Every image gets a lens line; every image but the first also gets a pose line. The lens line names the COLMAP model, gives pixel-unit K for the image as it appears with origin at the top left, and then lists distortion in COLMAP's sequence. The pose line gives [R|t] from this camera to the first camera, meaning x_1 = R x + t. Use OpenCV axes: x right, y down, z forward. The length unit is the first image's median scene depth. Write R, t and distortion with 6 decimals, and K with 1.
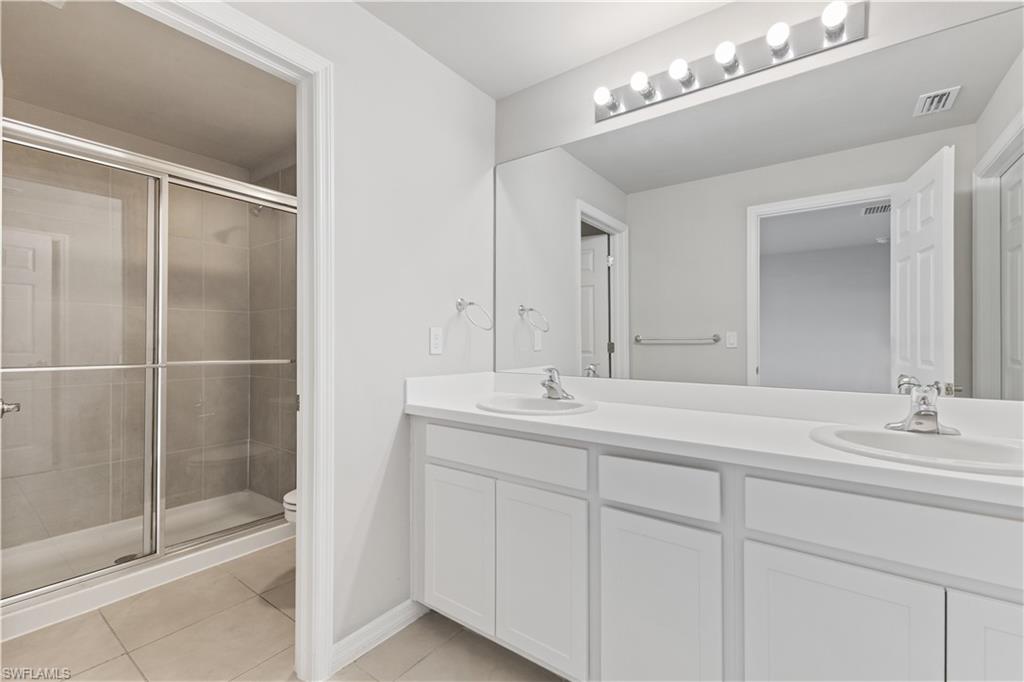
lens RADIAL K [[439.8, 0, 512.0], [0, 439.8, 341.0], [0, 0, 1]] dist [0.000895, 0.000304]
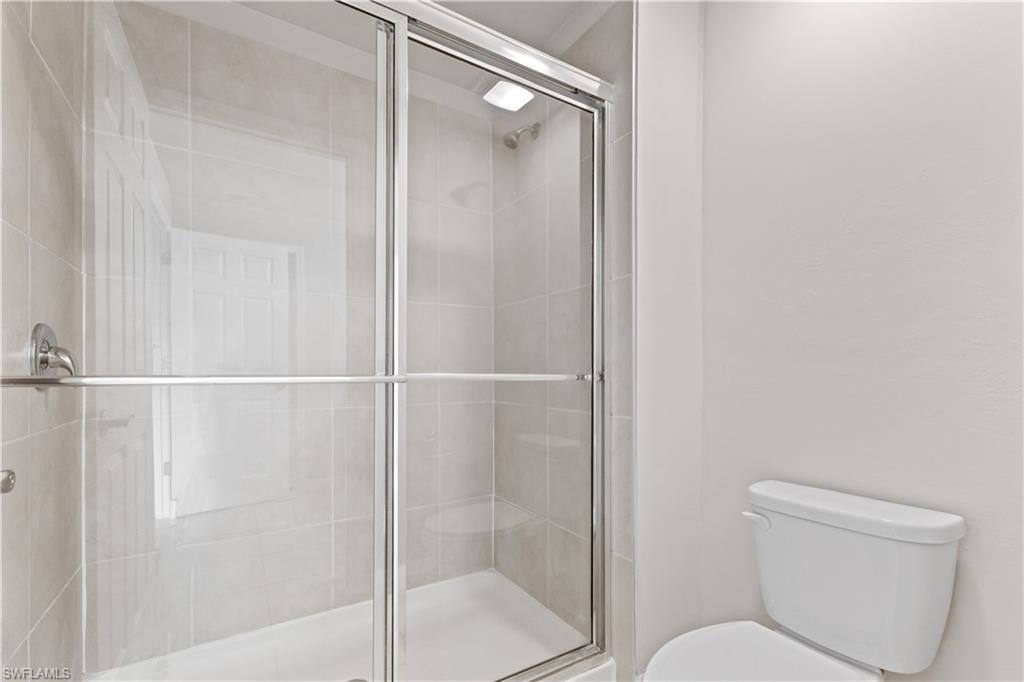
lens RADIAL K [[439.8, 0, 512.0], [0, 439.8, 341.0], [0, 0, 1]] dist [0.000895, 0.000304]
pose [[0.928226, -0.047185, -0.369012, -0.343397], [0.023164, 0.997330, -0.069259, 0.037622], [0.371295, 0.055740, 0.926841, 0.404593]]
